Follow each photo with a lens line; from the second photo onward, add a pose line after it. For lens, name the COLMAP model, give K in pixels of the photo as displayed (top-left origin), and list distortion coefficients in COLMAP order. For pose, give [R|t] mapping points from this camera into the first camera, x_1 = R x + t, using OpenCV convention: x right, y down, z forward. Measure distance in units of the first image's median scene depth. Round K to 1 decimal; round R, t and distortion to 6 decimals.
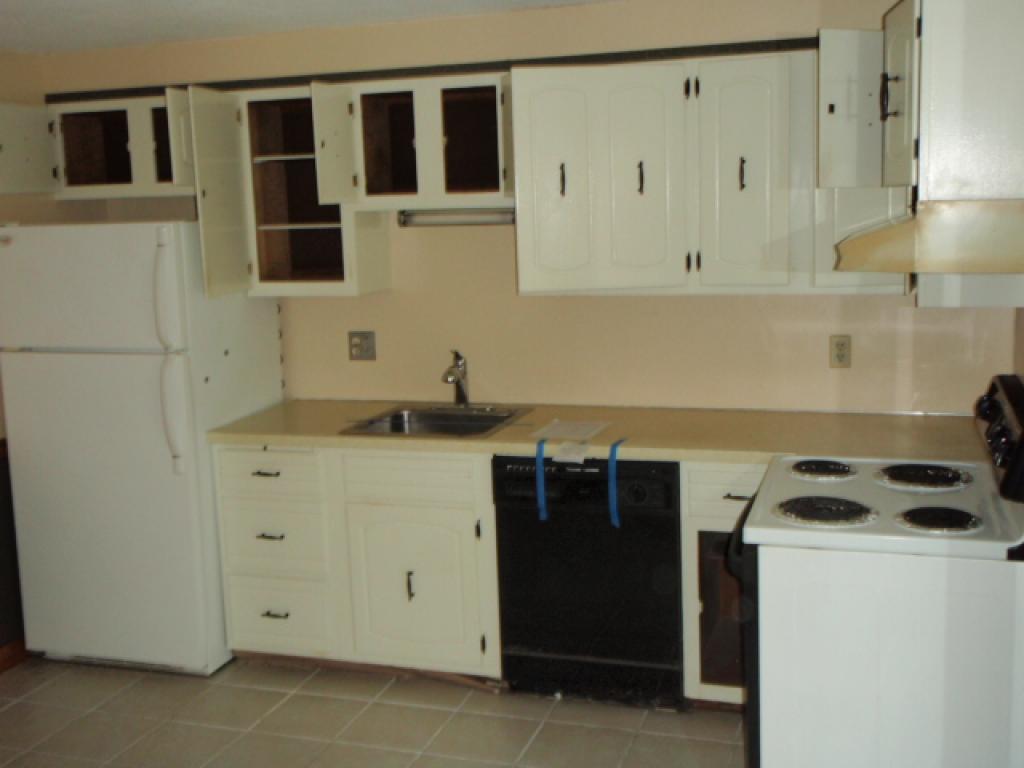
lens RADIAL K [[1125.6, 0, 512.0], [0, 1125.6, 384.0], [0, 0, 1]] dist [0.008490, 0.000089]
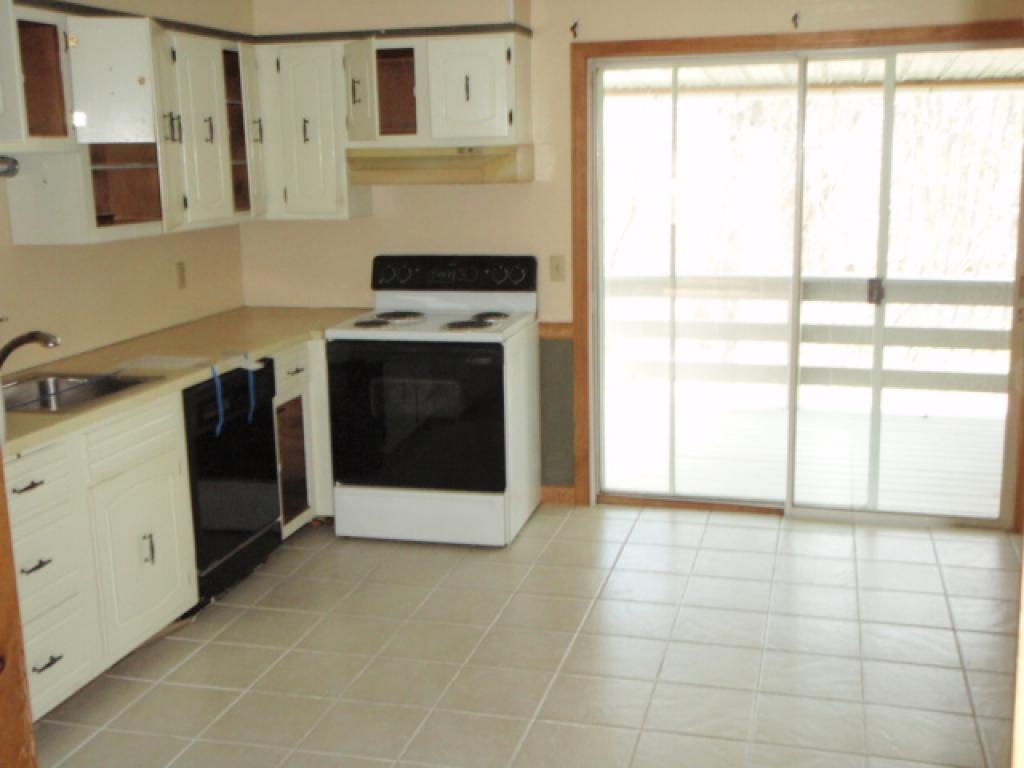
lens RADIAL K [[1125.6, 0, 512.0], [0, 1125.6, 384.0], [0, 0, 1]] dist [0.008490, 0.000089]
pose [[-0.062397, -0.160713, 0.985027, -1.060554], [0.187792, 0.967431, 0.169738, -0.062525], [-0.980225, 0.195572, -0.030184, 0.723245]]
